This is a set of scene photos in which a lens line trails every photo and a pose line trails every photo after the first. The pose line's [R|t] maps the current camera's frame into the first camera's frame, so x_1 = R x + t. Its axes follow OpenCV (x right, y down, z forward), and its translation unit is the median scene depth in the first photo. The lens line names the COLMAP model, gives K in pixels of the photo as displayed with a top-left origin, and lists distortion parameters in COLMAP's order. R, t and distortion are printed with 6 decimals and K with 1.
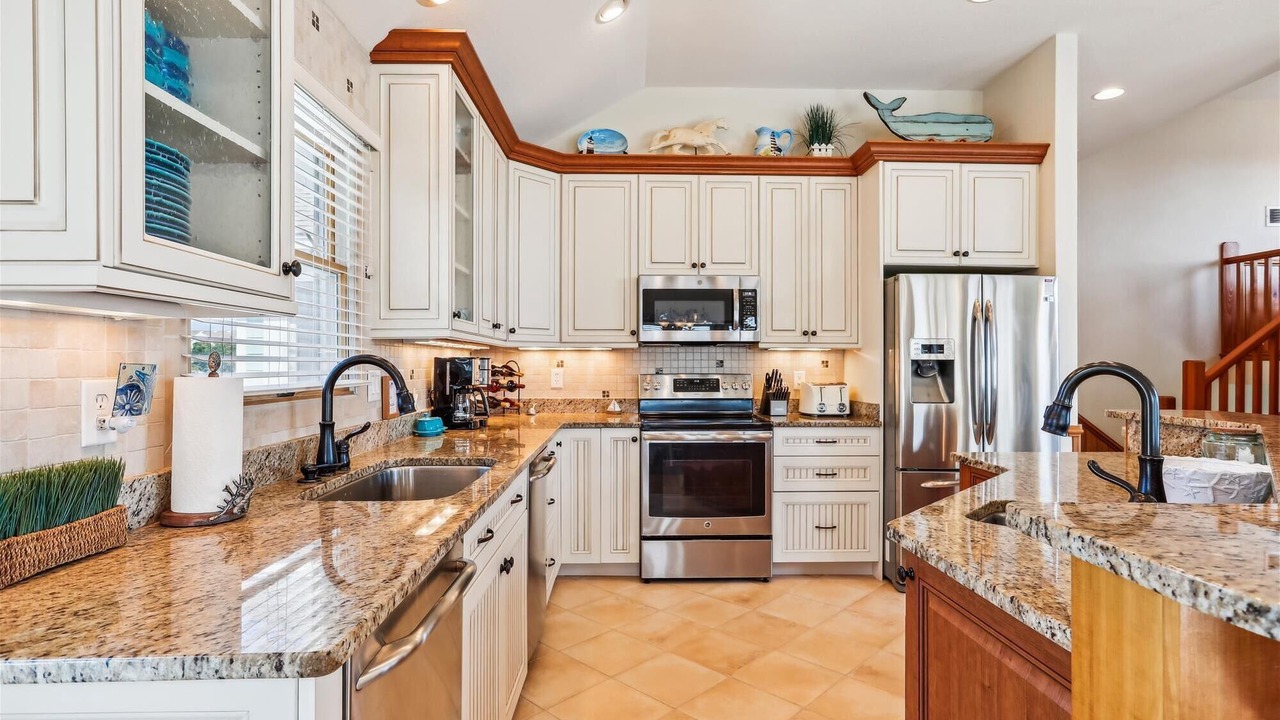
lens RADIAL K [[623.8, 0, 647.7], [0, 623.8, 363.6], [0, 0, 1]] dist [-0.018180, 0.018827]
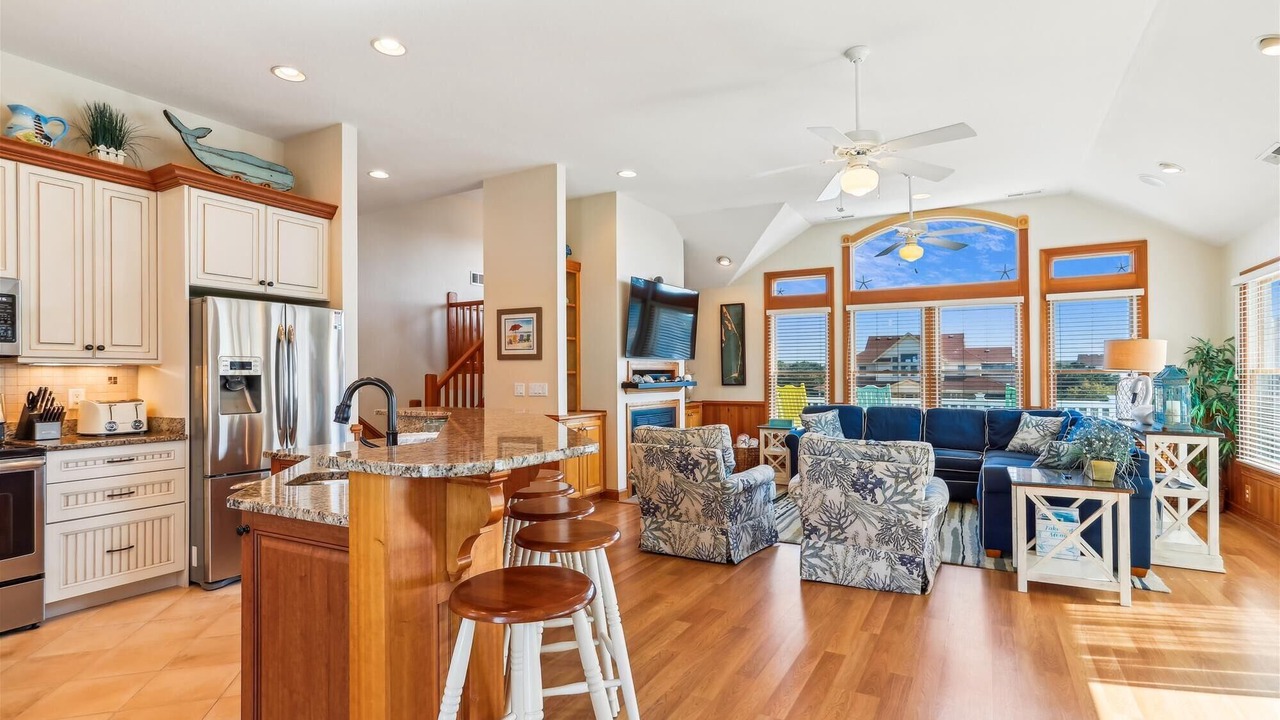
lens RADIAL K [[623.8, 0, 647.7], [0, 623.8, 363.6], [0, 0, 1]] dist [-0.018180, 0.018827]
pose [[0.509003, 0.007553, 0.860732, -0.127146], [0.009750, 0.999847, -0.014539, -0.003277], [-0.860709, 0.015792, 0.508852, -0.195748]]
